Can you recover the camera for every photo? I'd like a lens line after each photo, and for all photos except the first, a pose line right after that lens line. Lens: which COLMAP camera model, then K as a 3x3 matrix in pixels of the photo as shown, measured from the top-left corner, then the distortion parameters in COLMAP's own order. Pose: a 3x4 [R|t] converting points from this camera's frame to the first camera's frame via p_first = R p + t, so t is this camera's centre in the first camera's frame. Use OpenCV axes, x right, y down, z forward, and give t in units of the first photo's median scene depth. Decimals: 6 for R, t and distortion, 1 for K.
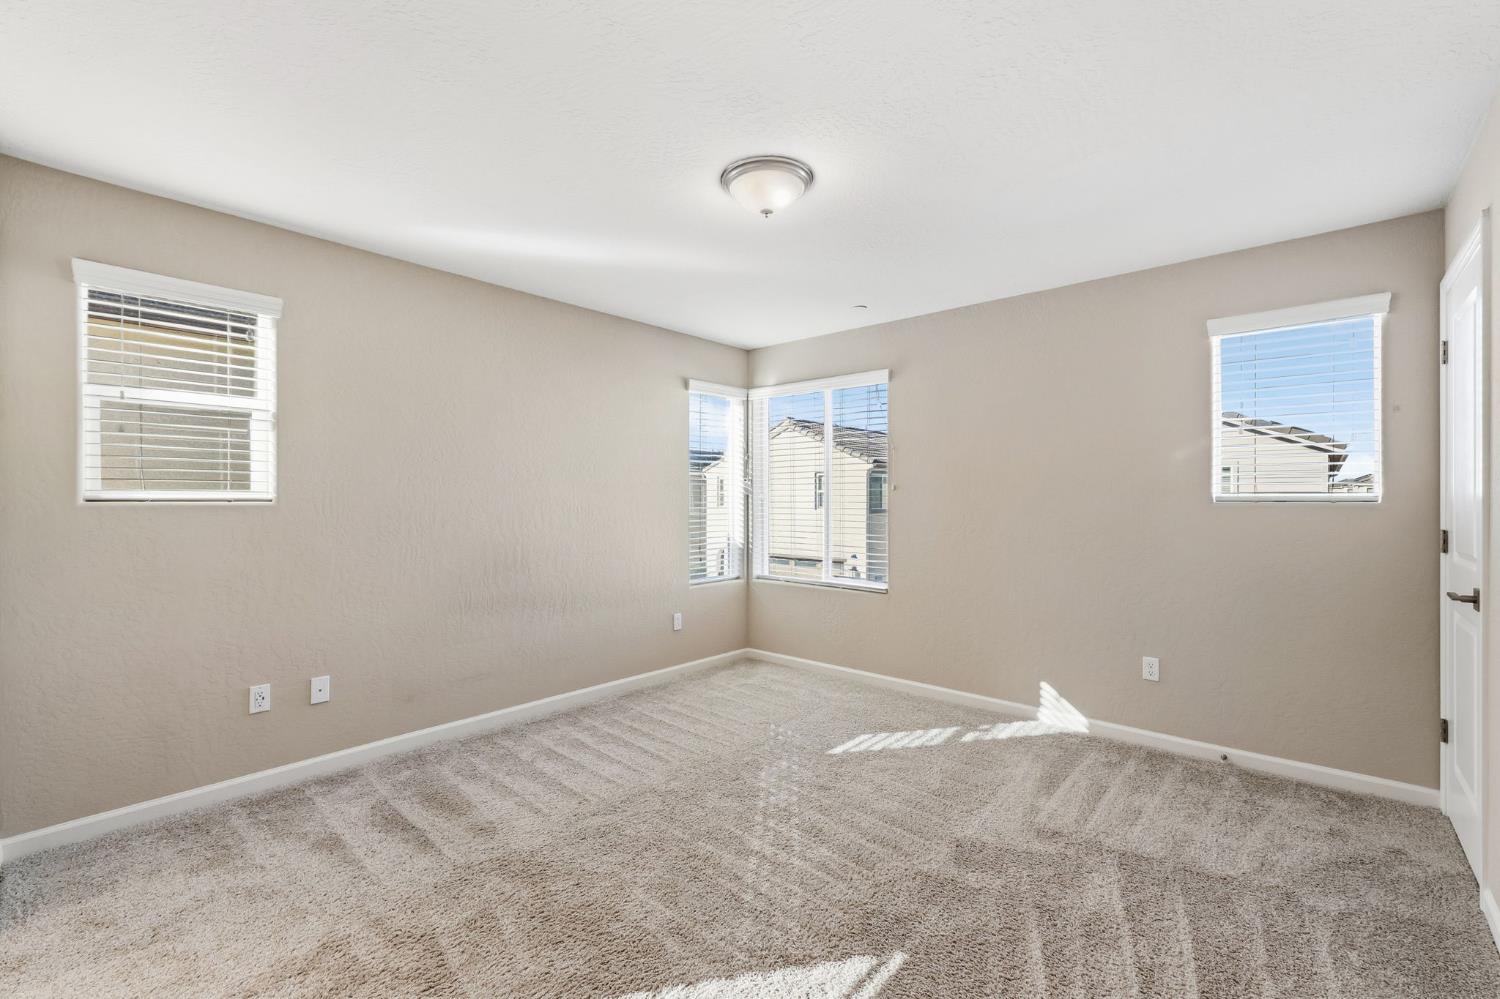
lens RADIAL K [[636.6, 0, 751.8], [0, 636.6, 502.0], [0, 0, 1]] dist [0.008171, 0.000033]
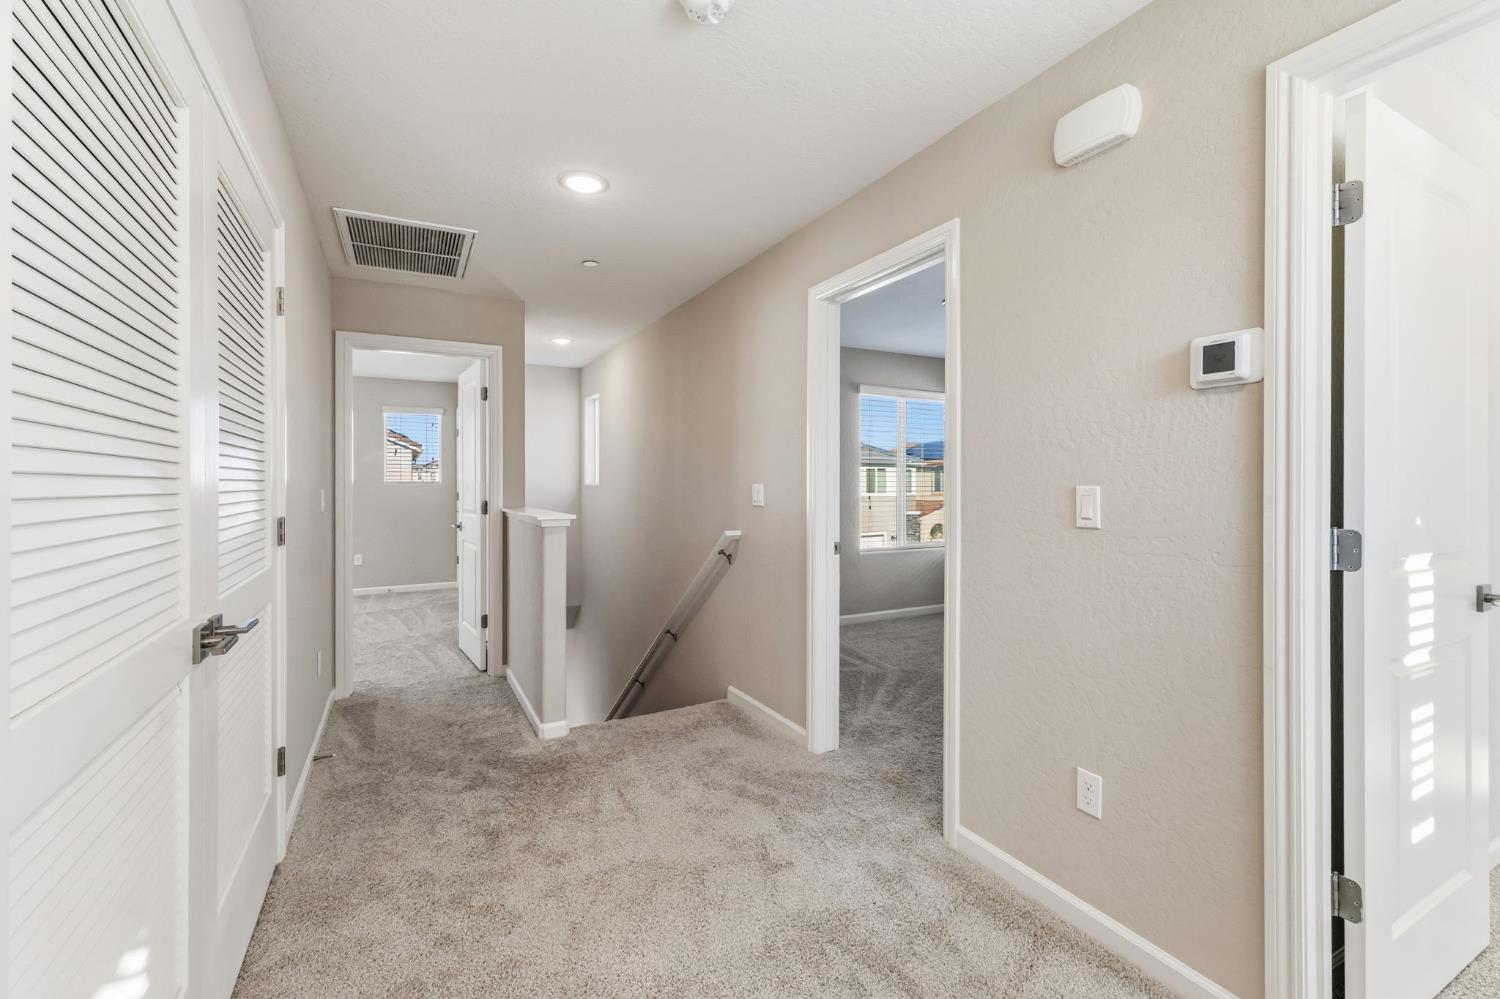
lens RADIAL K [[636.6, 0, 749.5], [0, 636.6, 487.8], [0, 0, 1]] dist [0.008171, 0.000033]
pose [[0.331176, -0.011451, 0.943499, -1.163269], [-0.004989, 0.999891, 0.013887, -0.025566], [-0.943556, -0.009306, 0.331083, -1.155548]]
